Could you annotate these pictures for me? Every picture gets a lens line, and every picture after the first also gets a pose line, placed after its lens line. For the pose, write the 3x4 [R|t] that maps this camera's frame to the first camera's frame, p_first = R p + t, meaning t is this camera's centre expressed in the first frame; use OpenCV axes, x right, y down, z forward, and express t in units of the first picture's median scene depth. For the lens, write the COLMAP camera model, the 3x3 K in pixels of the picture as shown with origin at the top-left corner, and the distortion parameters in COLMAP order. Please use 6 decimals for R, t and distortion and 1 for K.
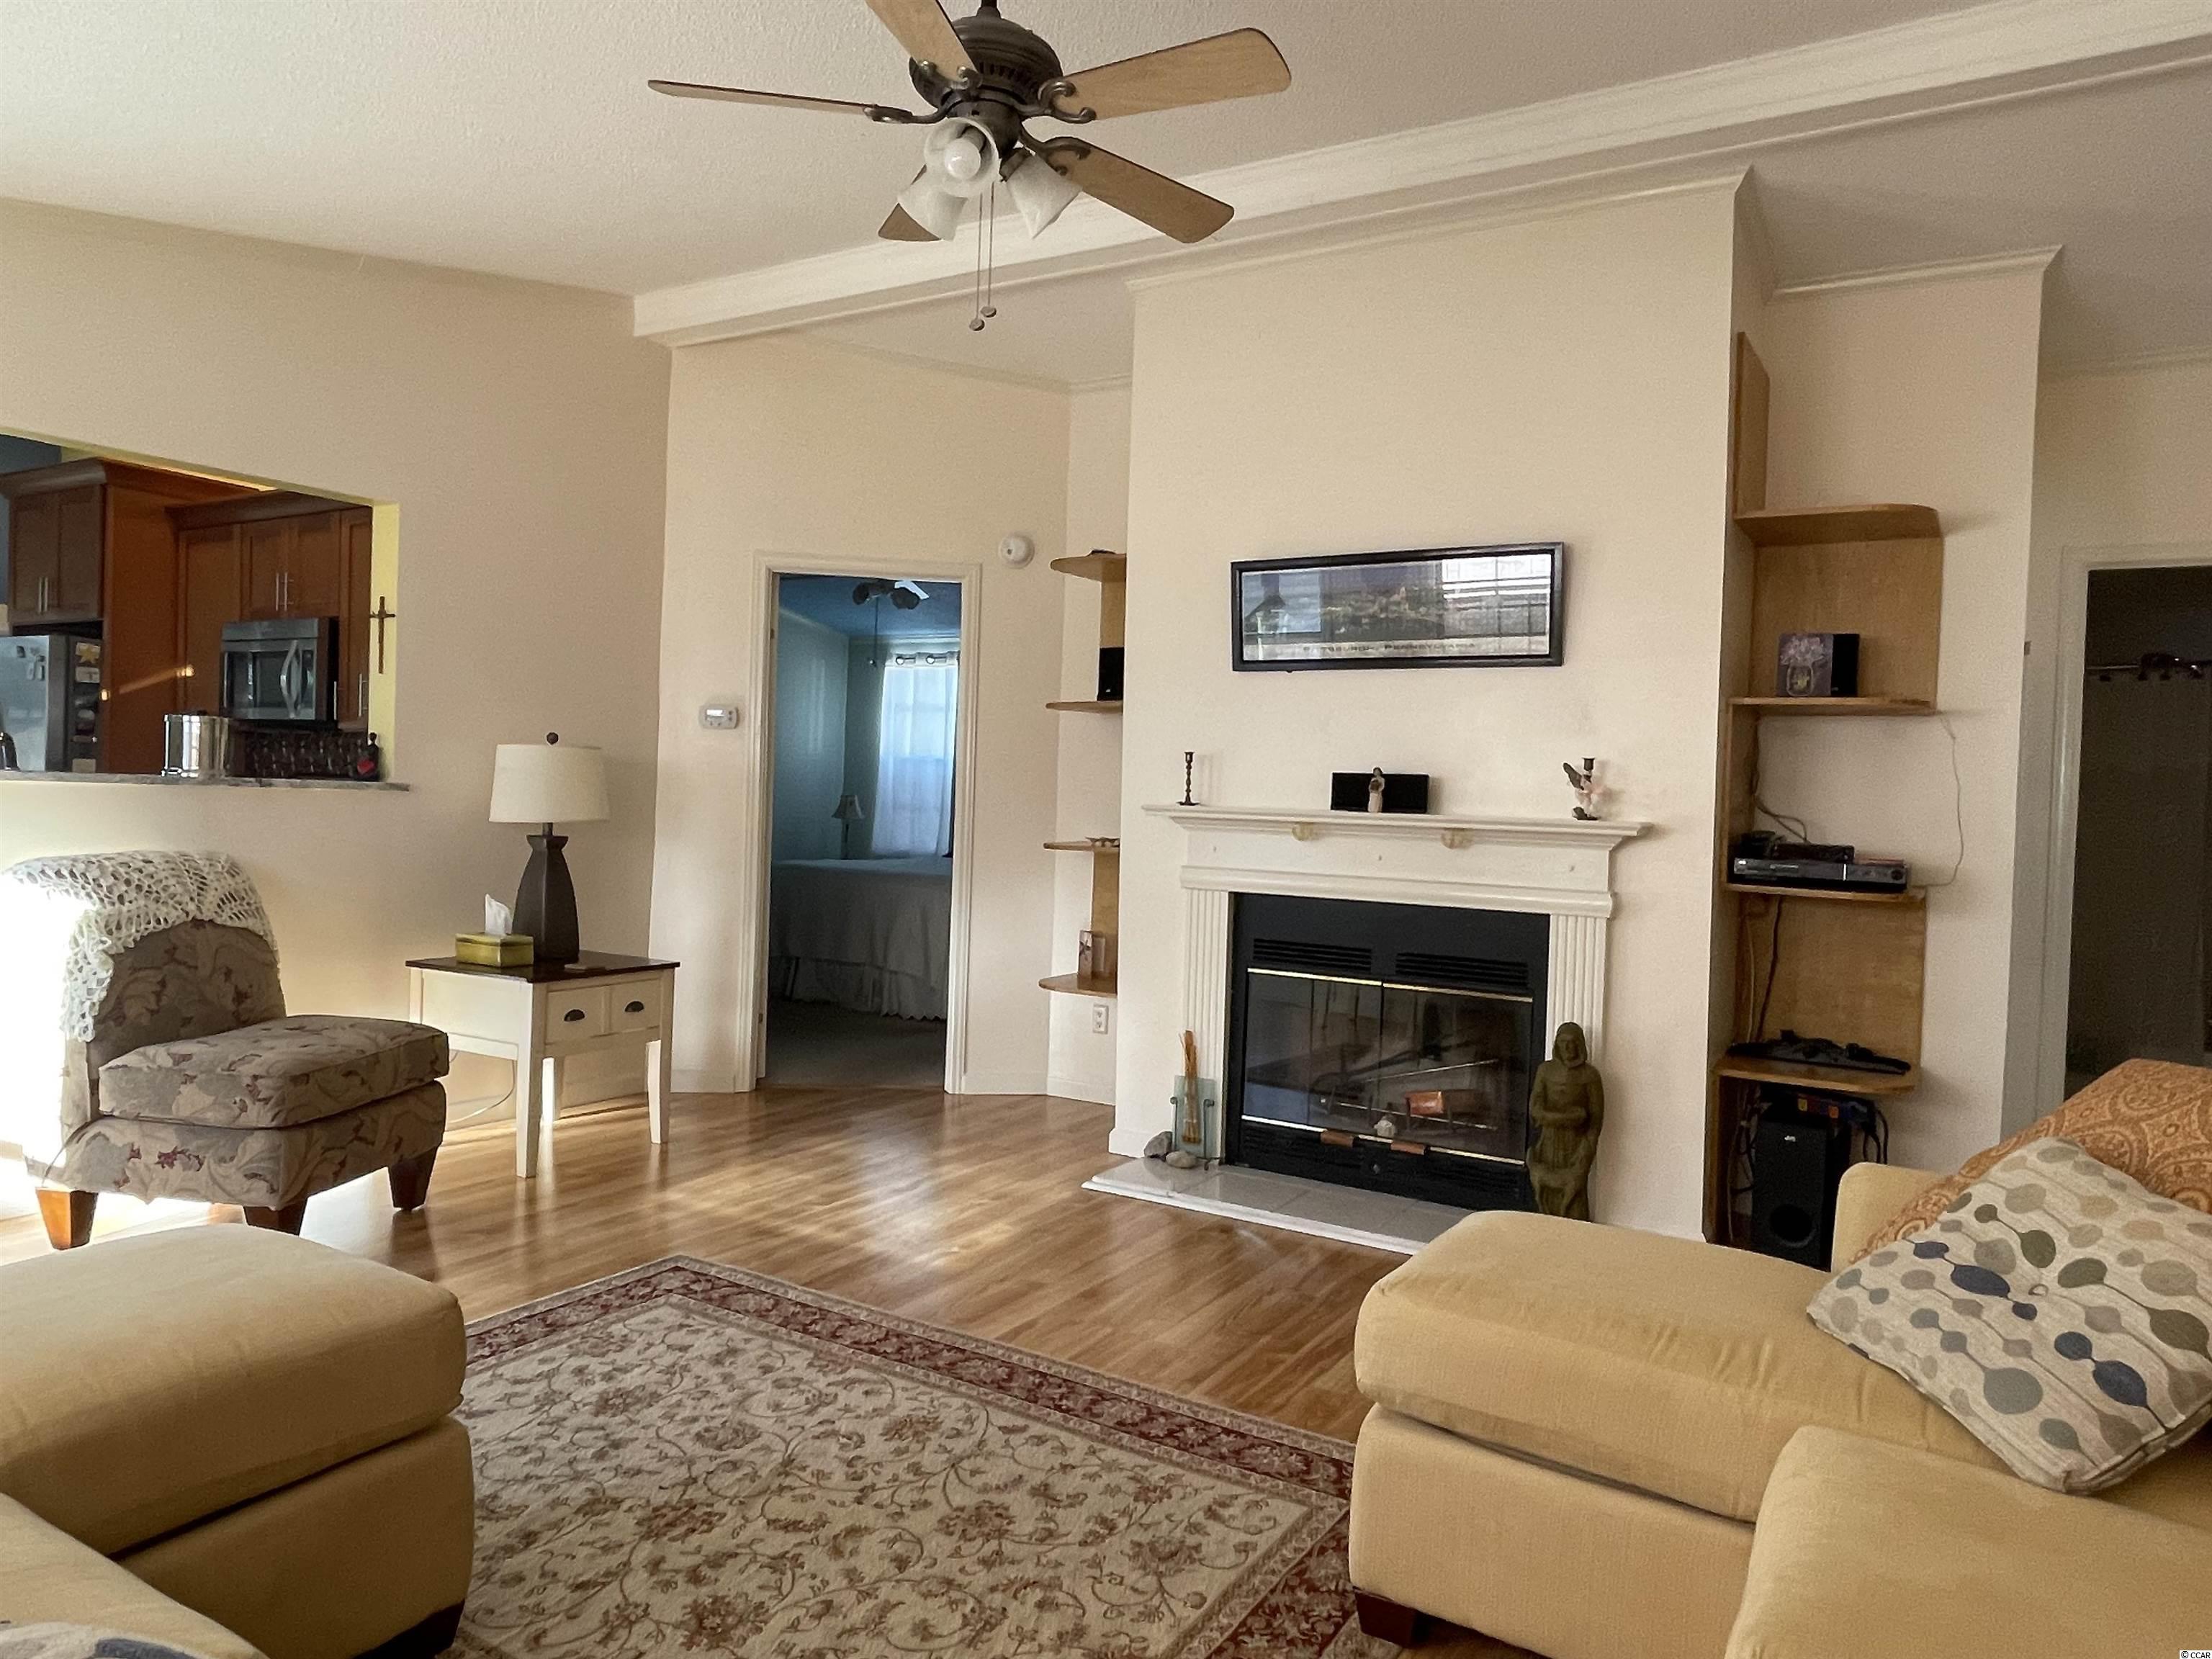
lens RADIAL K [[1408.2, 0, 1101.9], [0, 1408.2, 824.6], [0, 0, 1]] dist [0.031946, -0.055151]
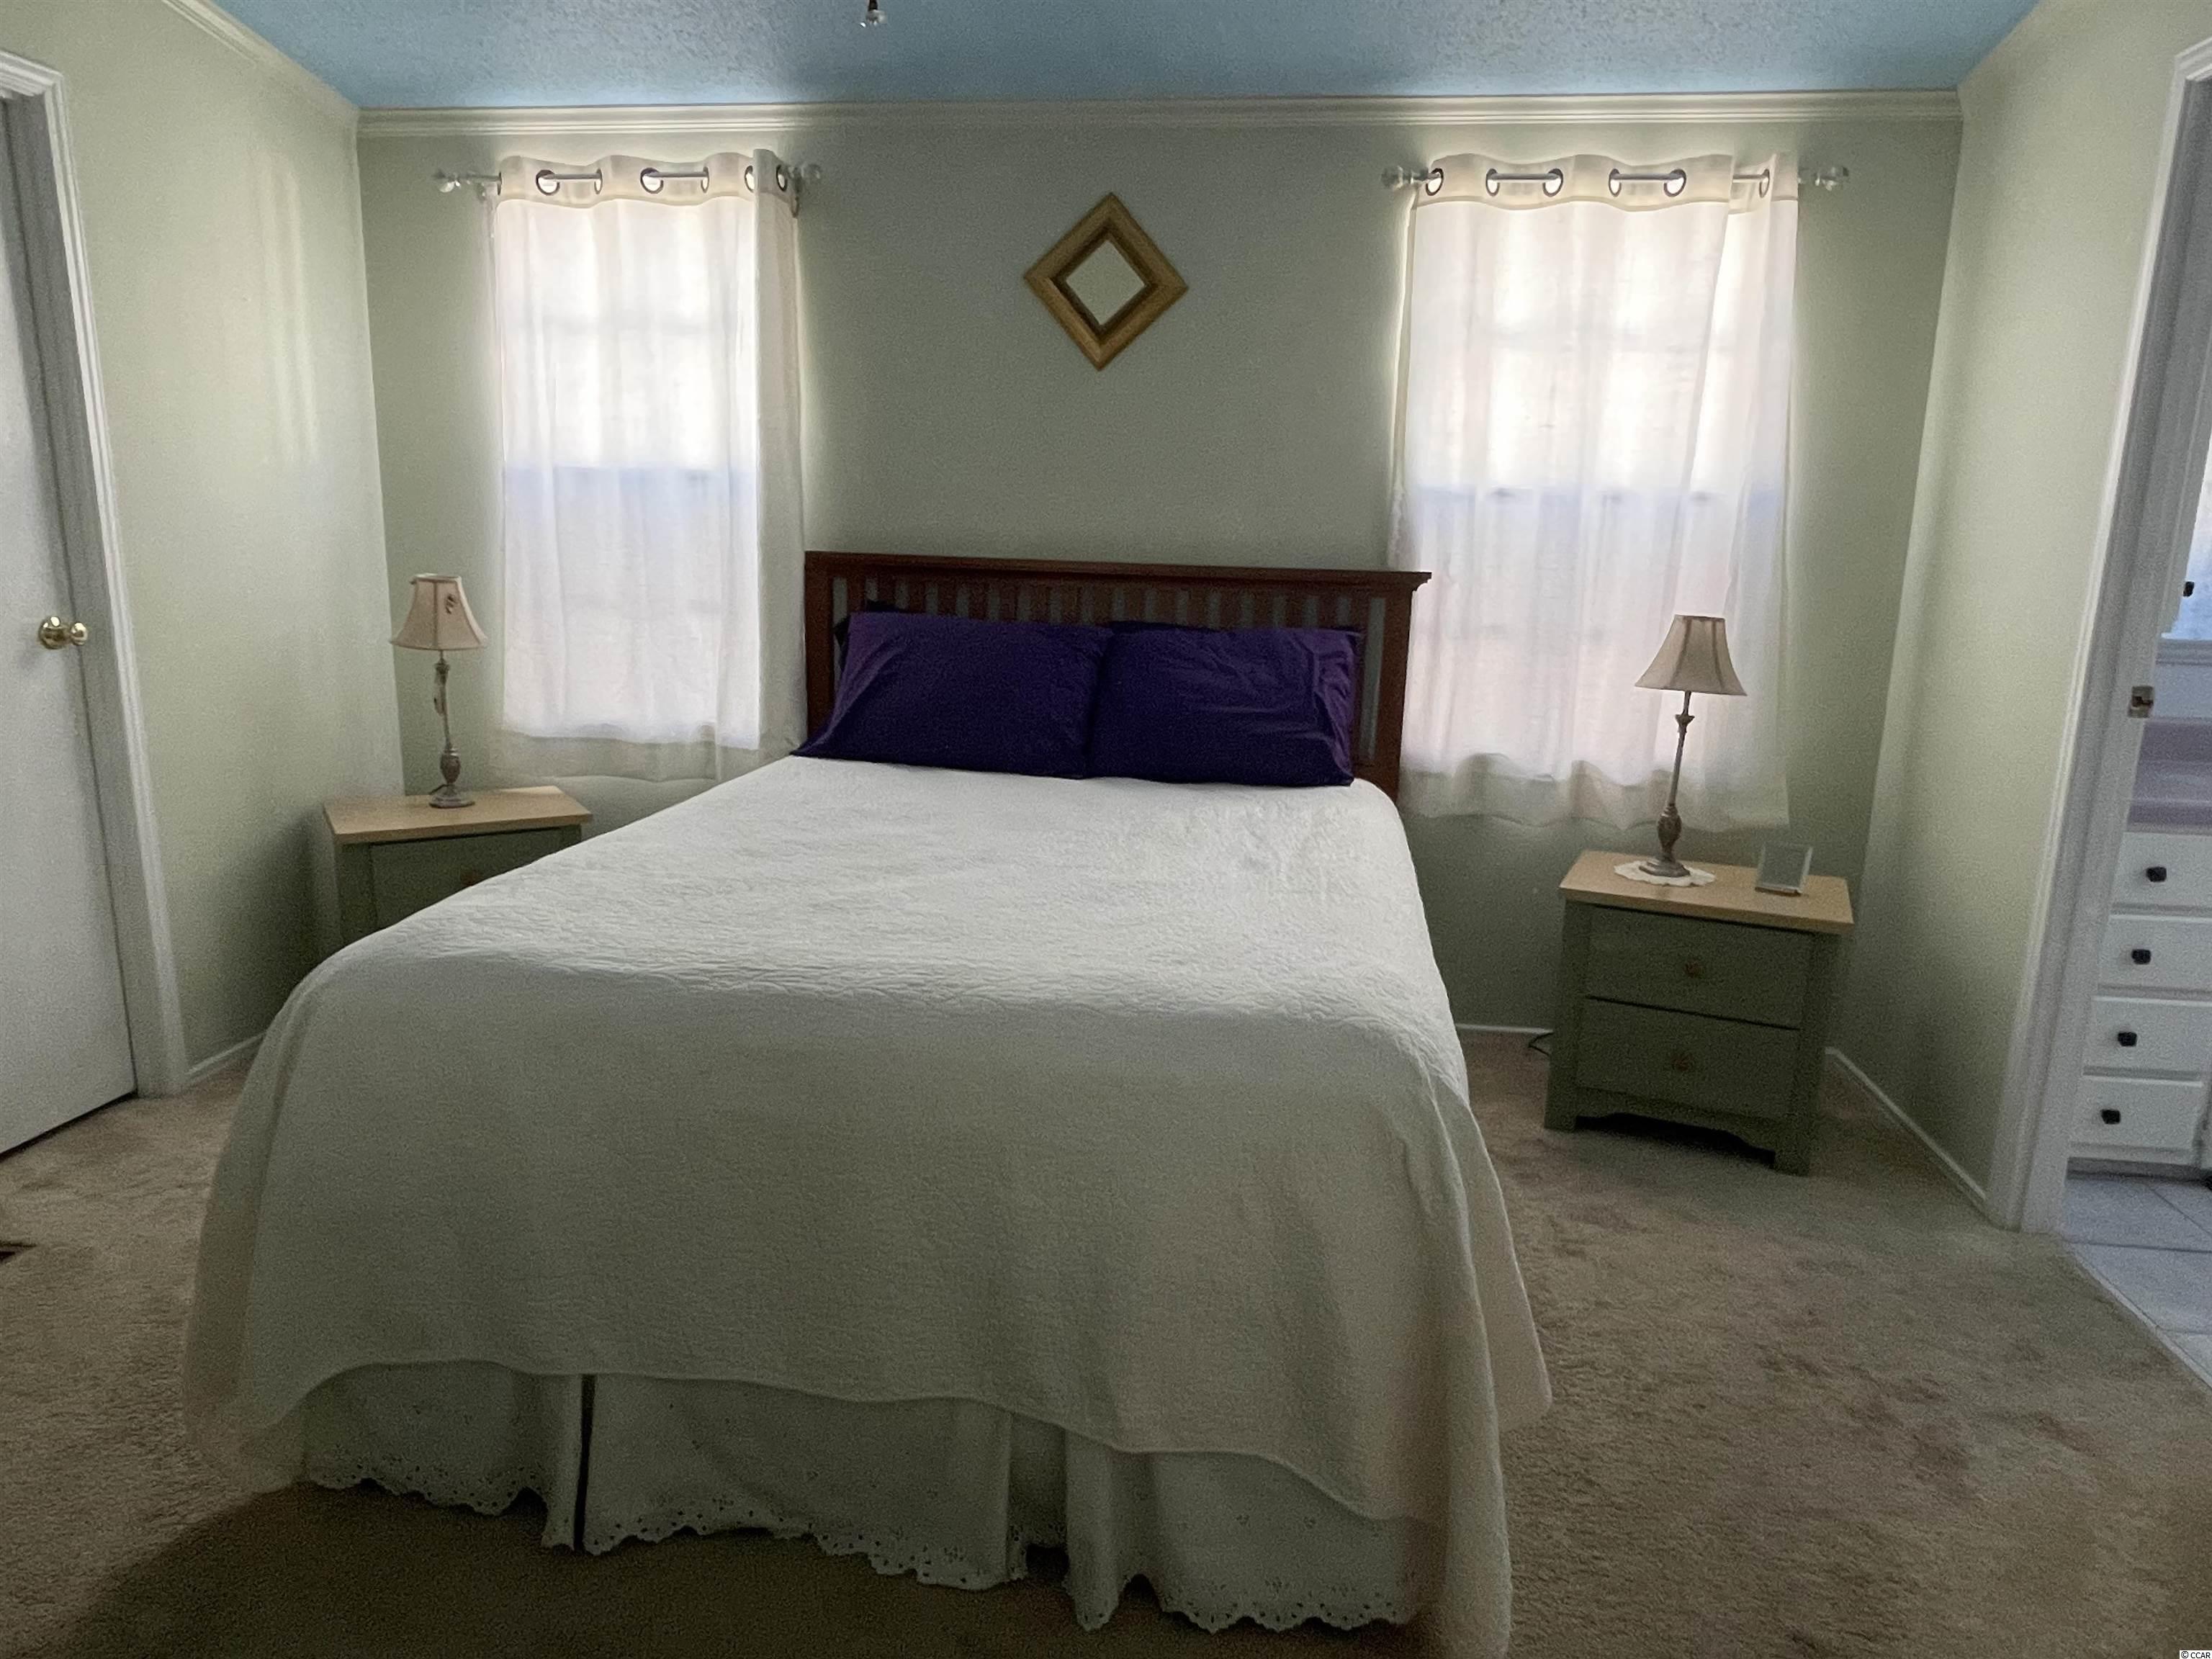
lens RADIAL K [[1408.2, 0, 1101.9], [0, 1408.2, 824.6], [0, 0, 1]] dist [0.031946, -0.055151]
pose [[0.914967, -0.102238, 0.390363, -0.548241], [0.023167, 0.979085, 0.202127, -0.091729], [-0.402863, -0.175896, 0.898199, 1.925705]]
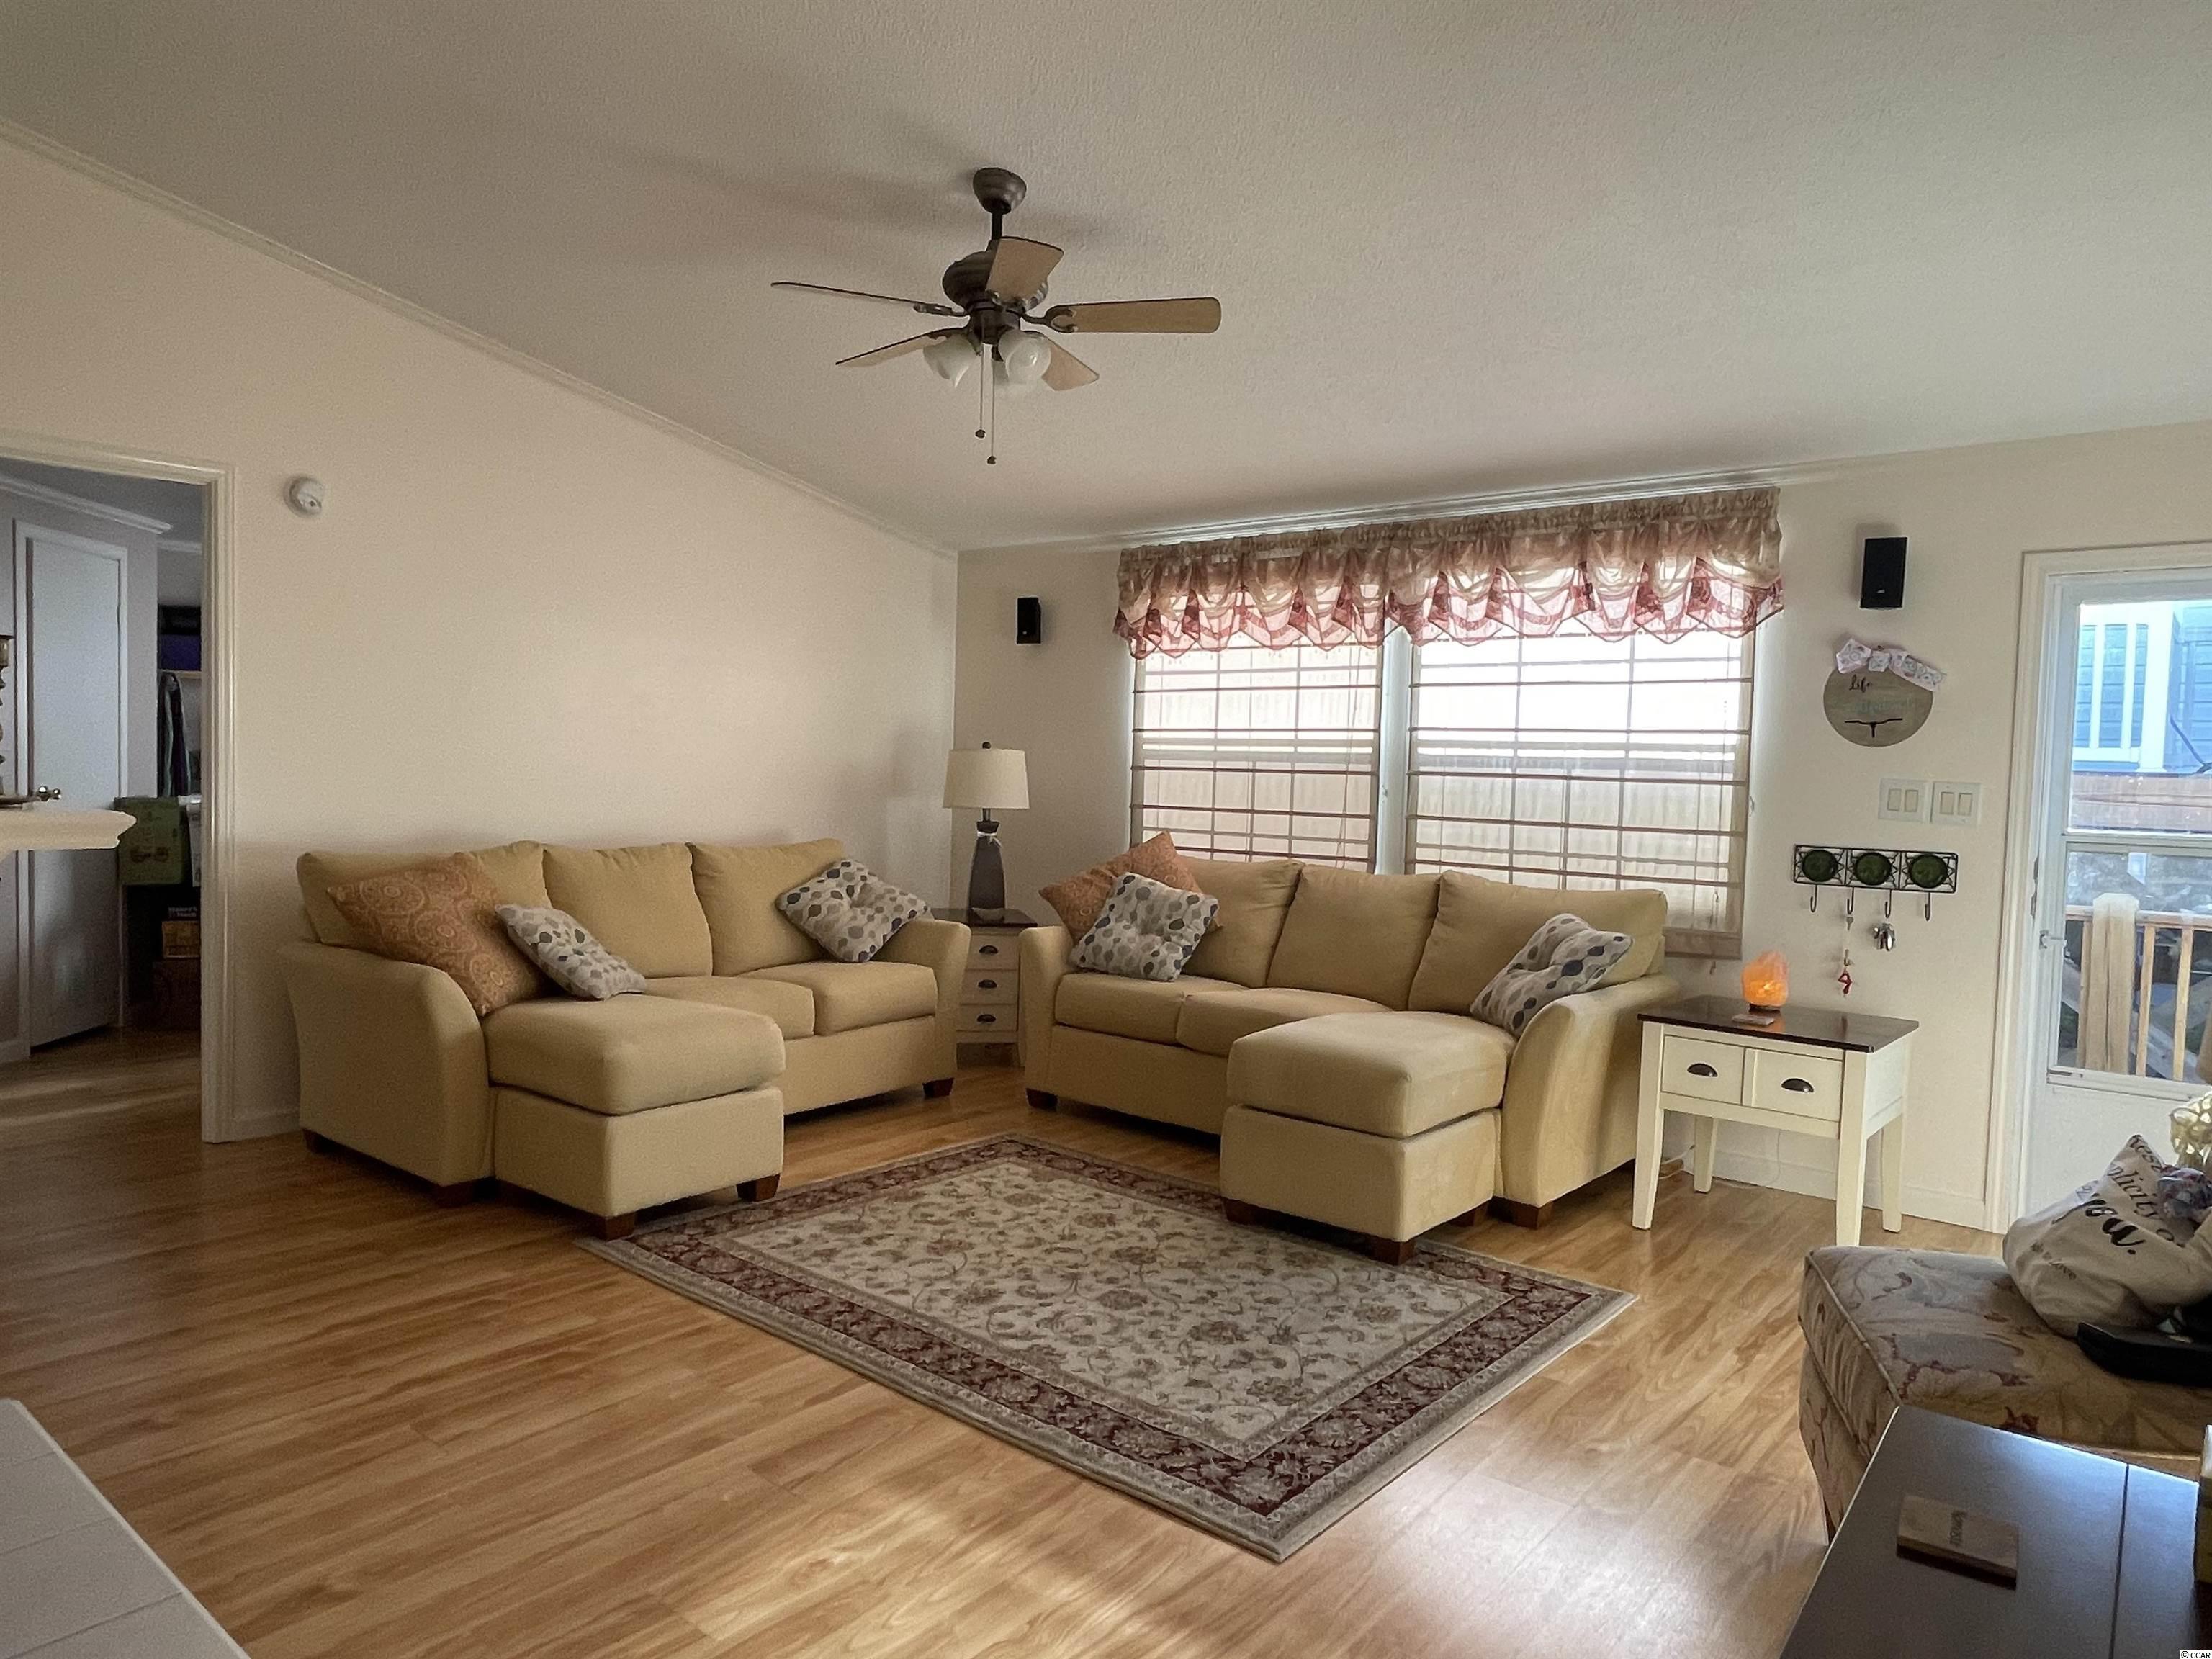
lens RADIAL K [[1408.2, 0, 1101.9], [0, 1408.2, 824.6], [0, 0, 1]] dist [0.031946, -0.055151]
pose [[-0.987465, -0.071288, 0.140826, -0.332356], [-0.061953, 0.995650, 0.069596, -0.068871], [-0.145174, 0.059999, -0.987585, 1.876848]]
